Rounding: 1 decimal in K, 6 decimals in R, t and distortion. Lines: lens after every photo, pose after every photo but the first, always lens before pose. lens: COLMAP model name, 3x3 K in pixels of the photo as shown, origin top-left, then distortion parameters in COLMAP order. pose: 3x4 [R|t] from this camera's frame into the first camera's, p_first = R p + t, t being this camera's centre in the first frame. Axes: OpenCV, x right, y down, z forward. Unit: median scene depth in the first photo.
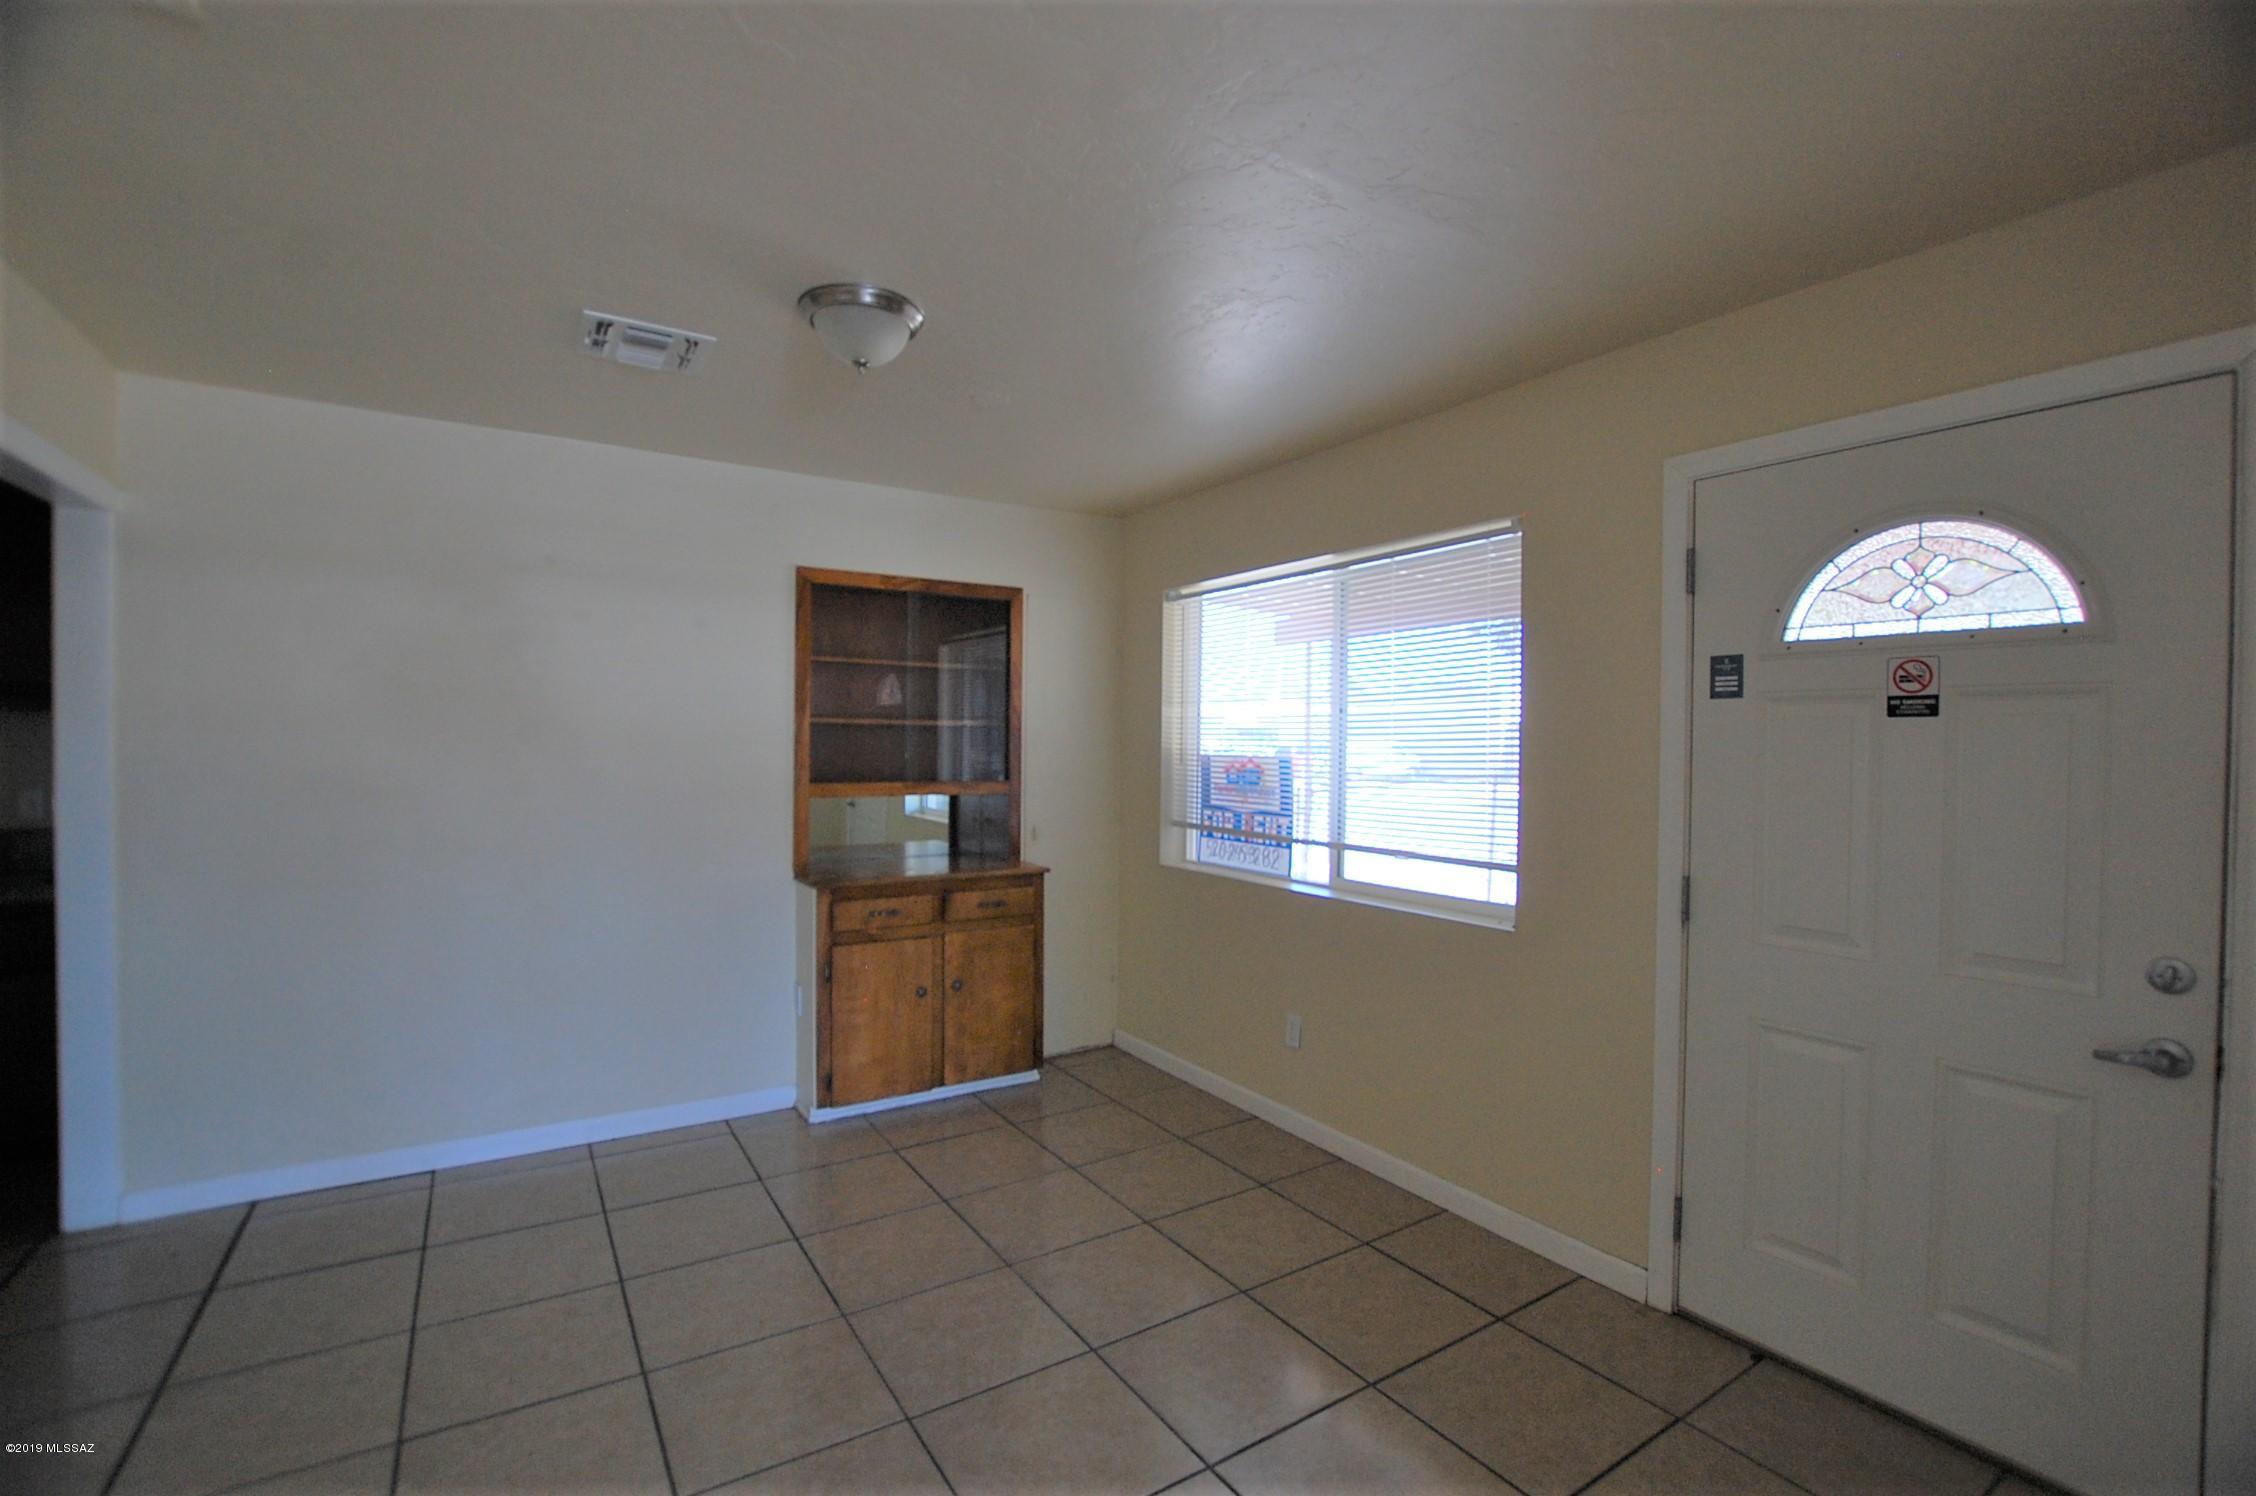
lens RADIAL K [[975.2, 0, 1124.7], [0, 975.2, 764.1], [0, 0, 1]] dist [-0.023535, 0.000231]
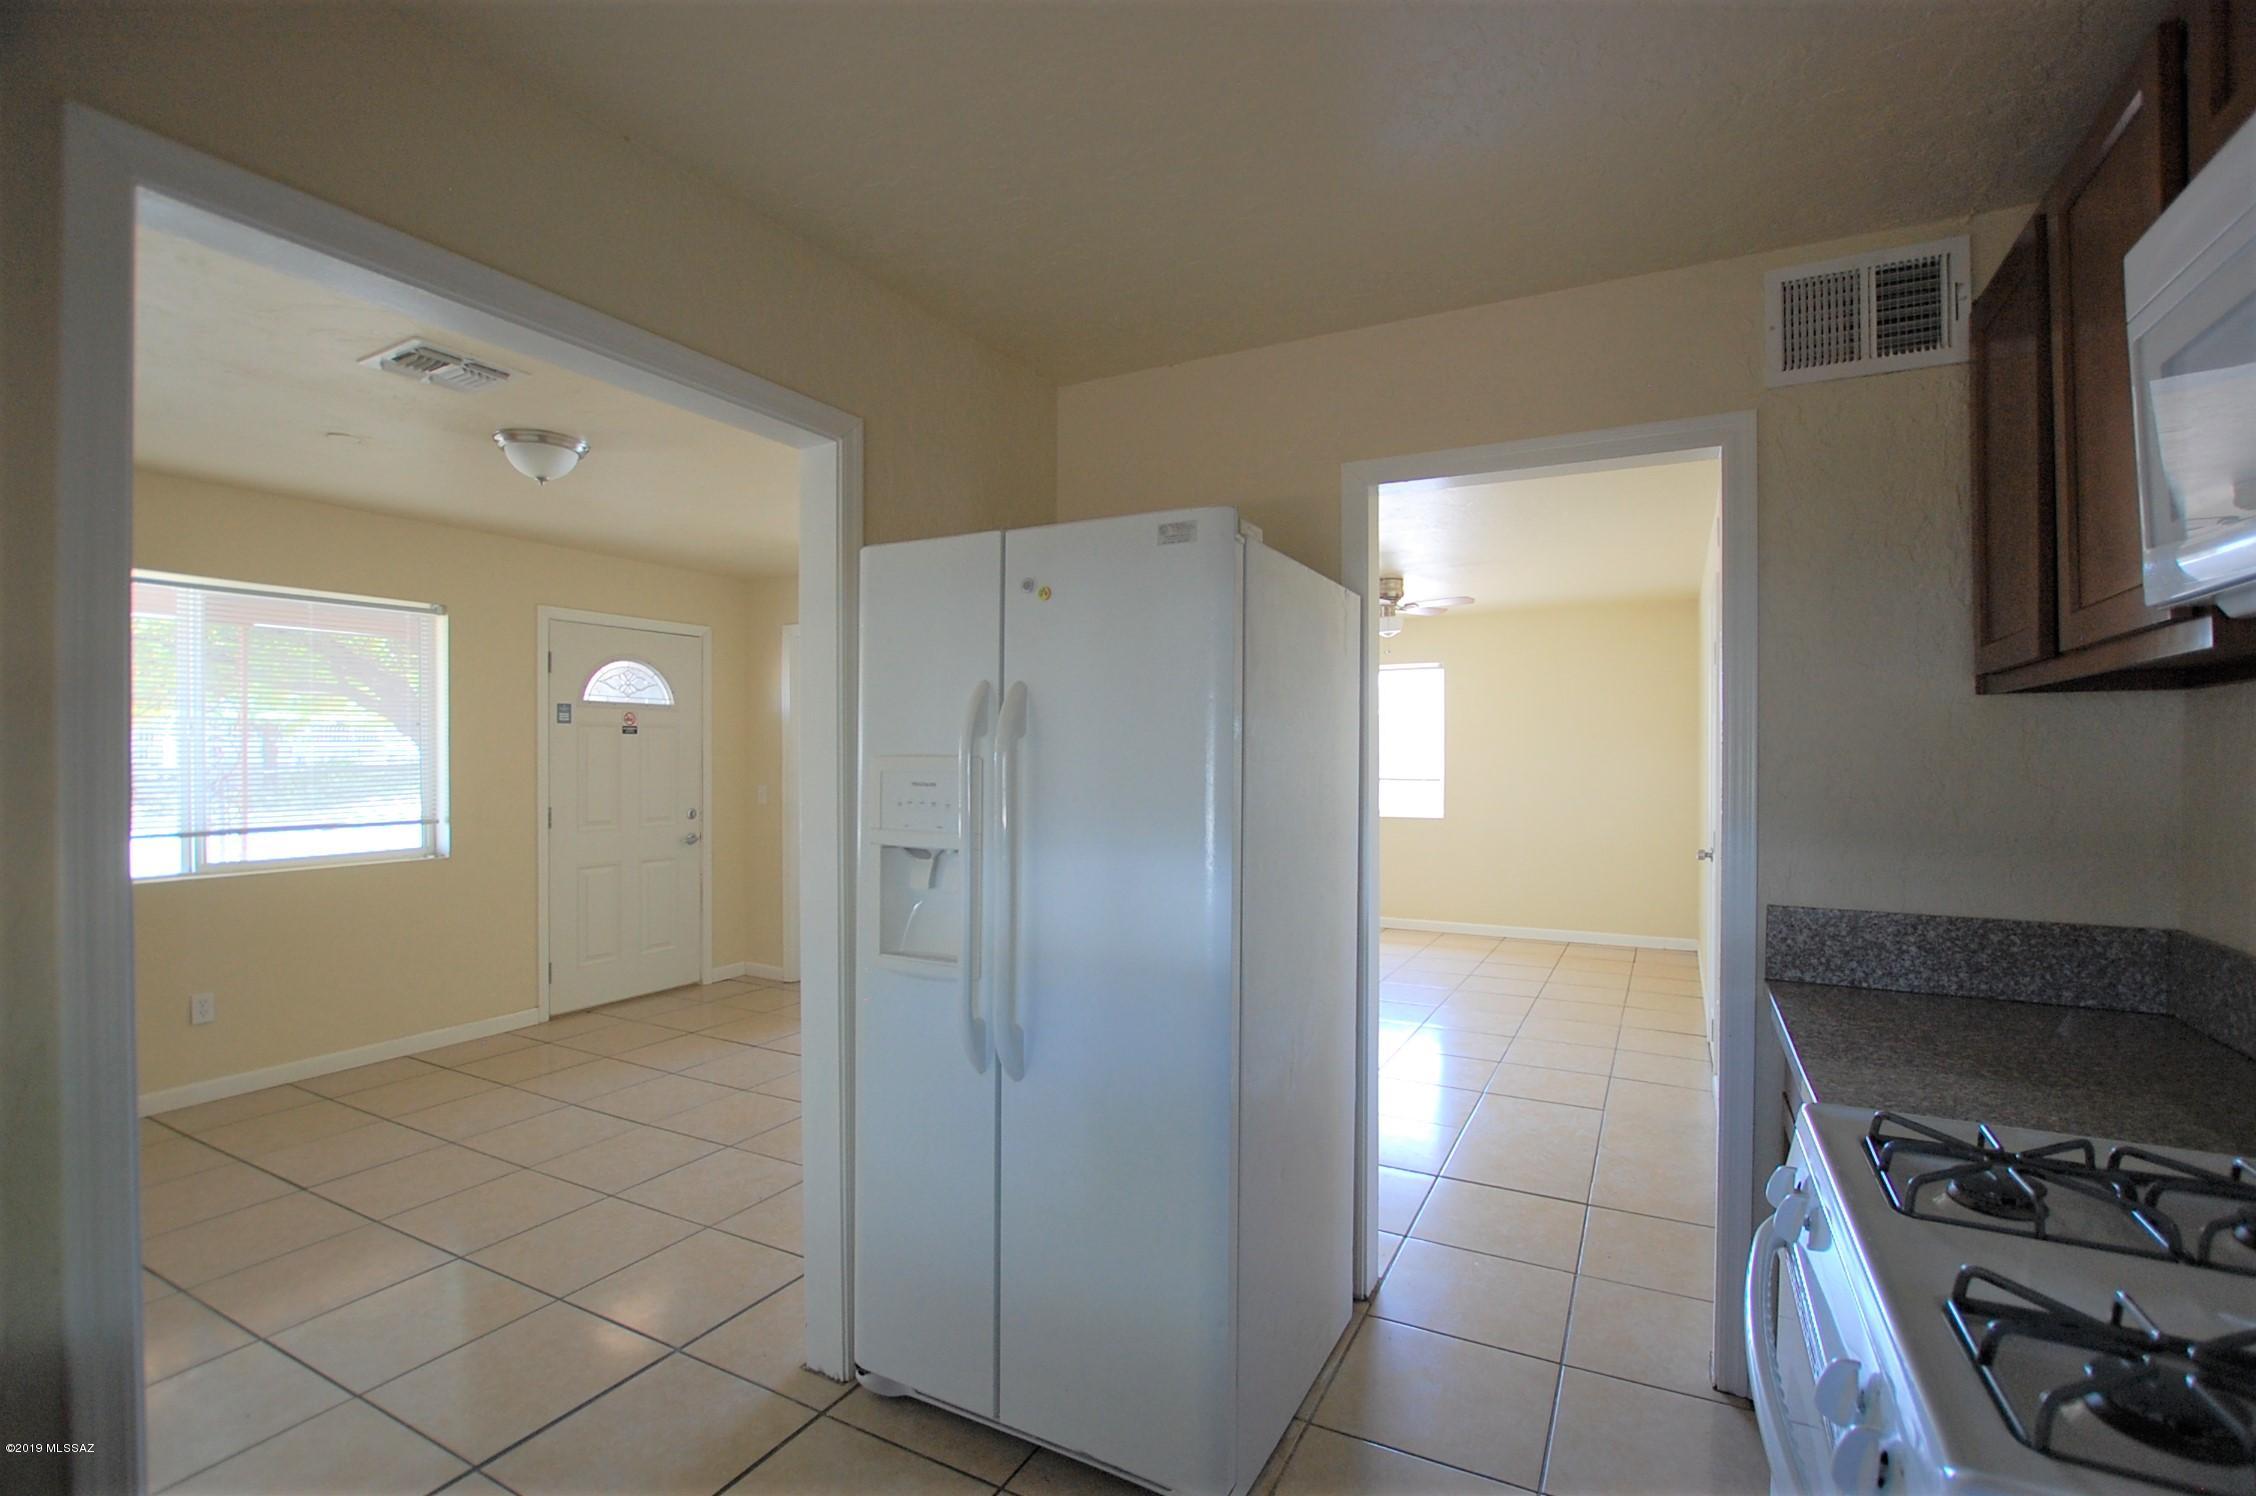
lens RADIAL K [[1014.6, 0, 1140.8], [0, 1014.6, 750.9], [0, 0, 1]] dist [-0.023590, 0.000617]
pose [[-0.486289, -0.009831, 0.873743, -1.187704], [0.012612, 0.999754, 0.018268, -0.017992], [-0.873707, 0.019903, -0.486045, 0.572047]]
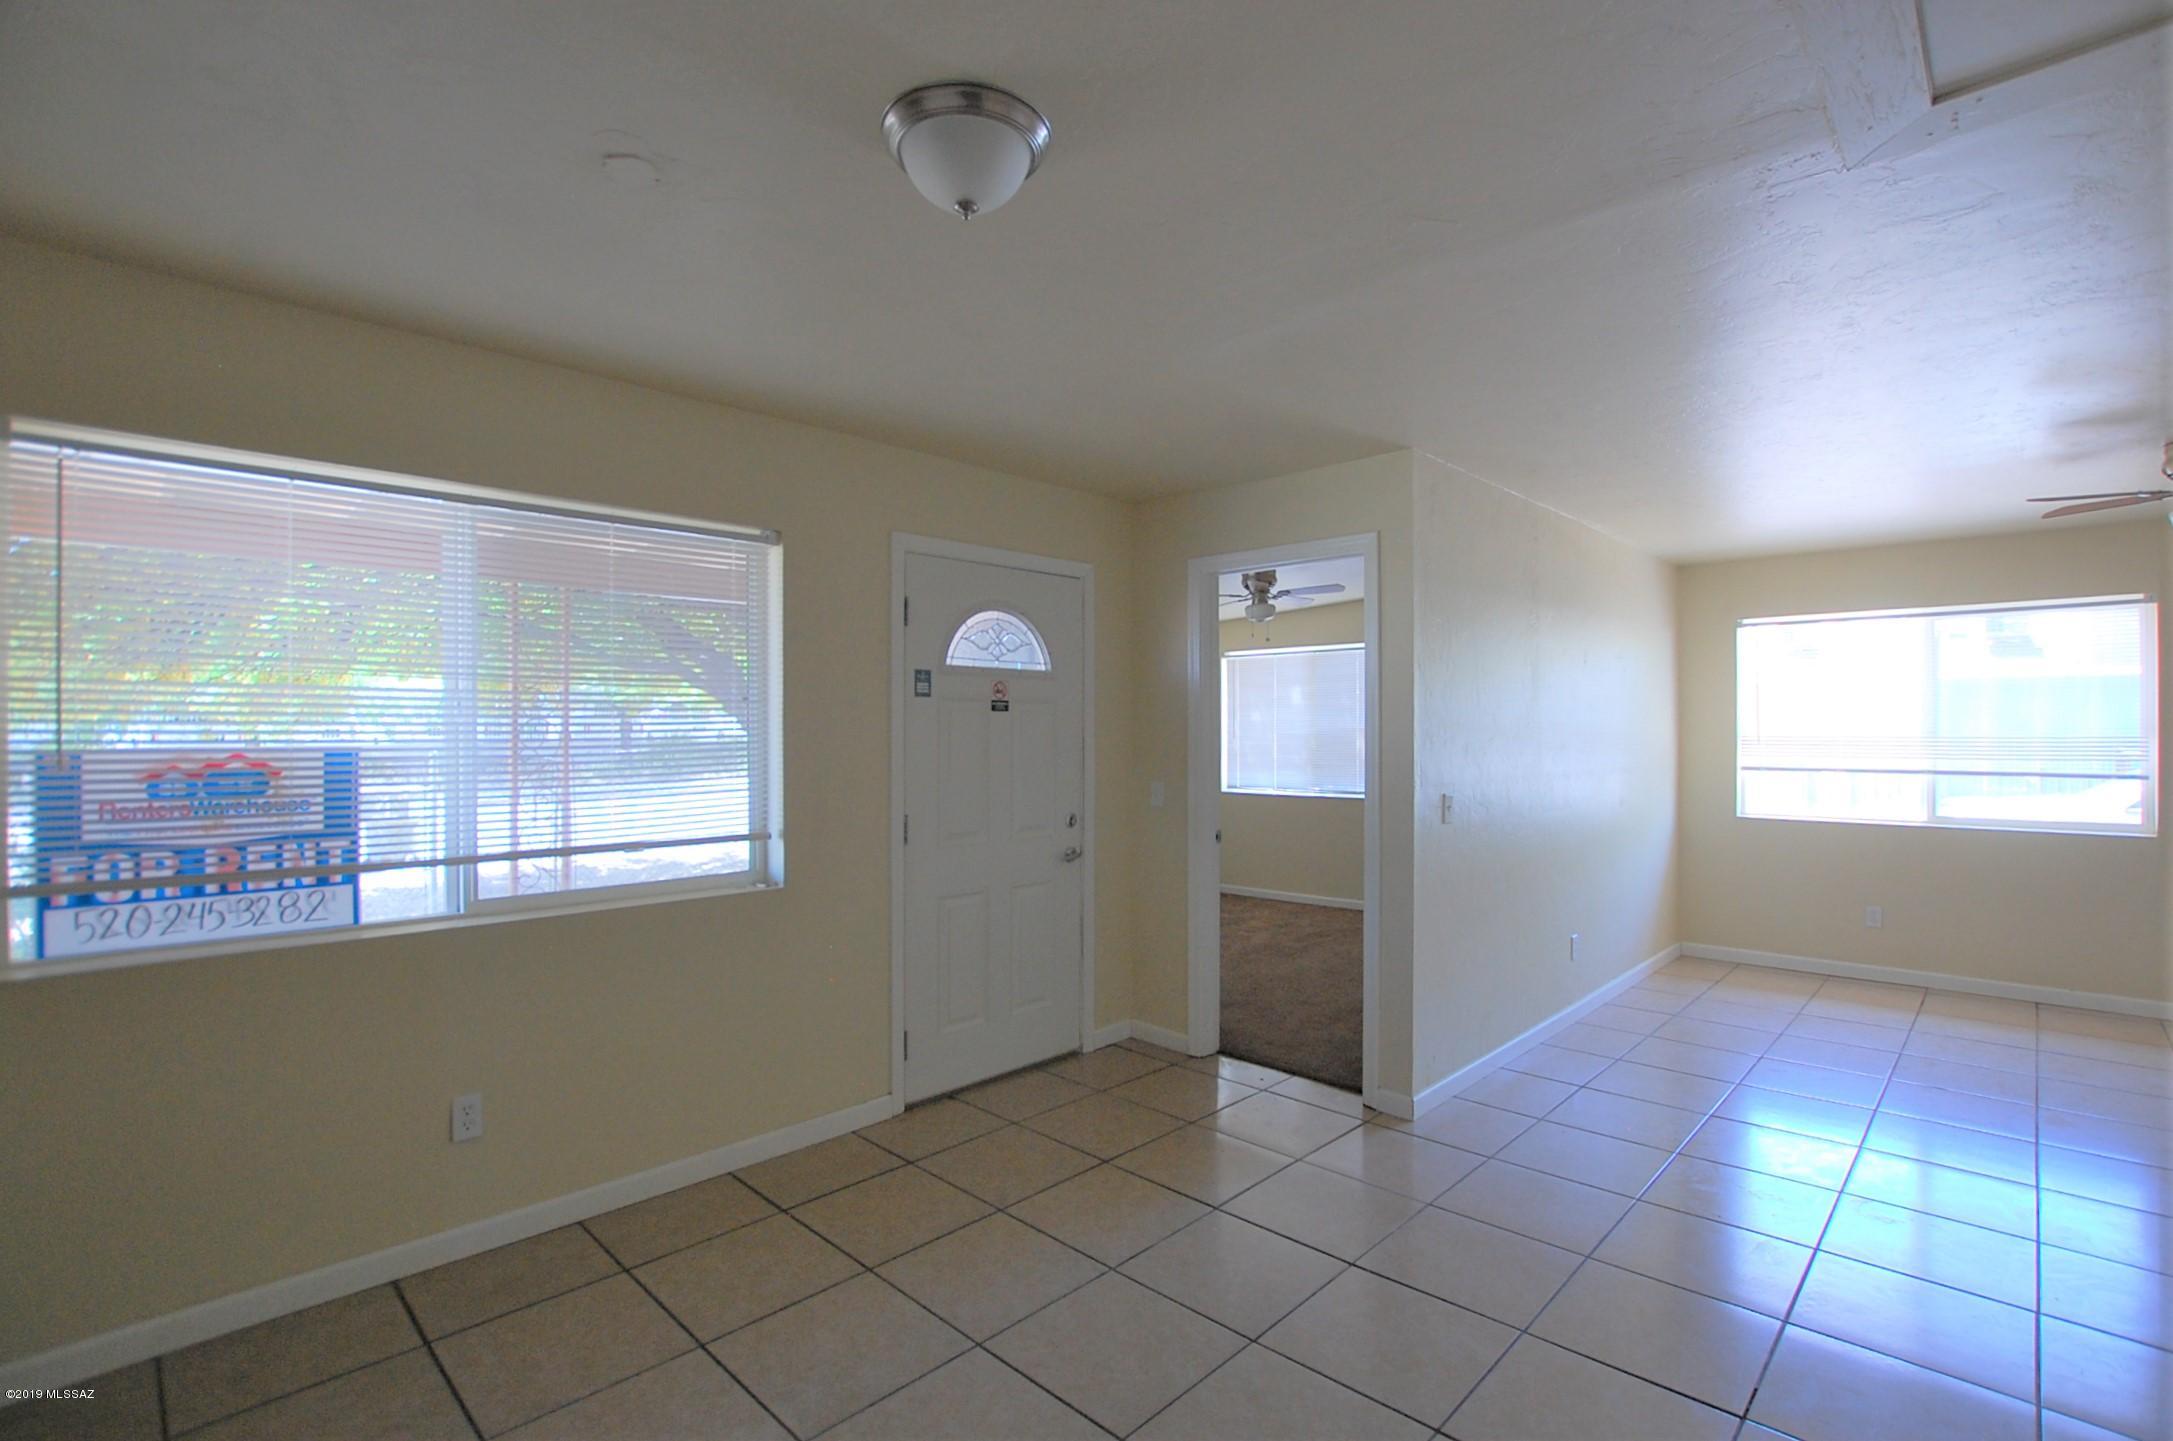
lens RADIAL K [[991.4, 0, 1086.5], [0, 991.4, 720.5], [0, 0, 1]] dist [-0.022662, 0.000215]
pose [[-0.217186, -0.003955, 0.976122, -0.599237], [0.016880, 0.999827, 0.007807, -0.022235], [-0.975984, 0.018172, -0.217082, 0.644522]]
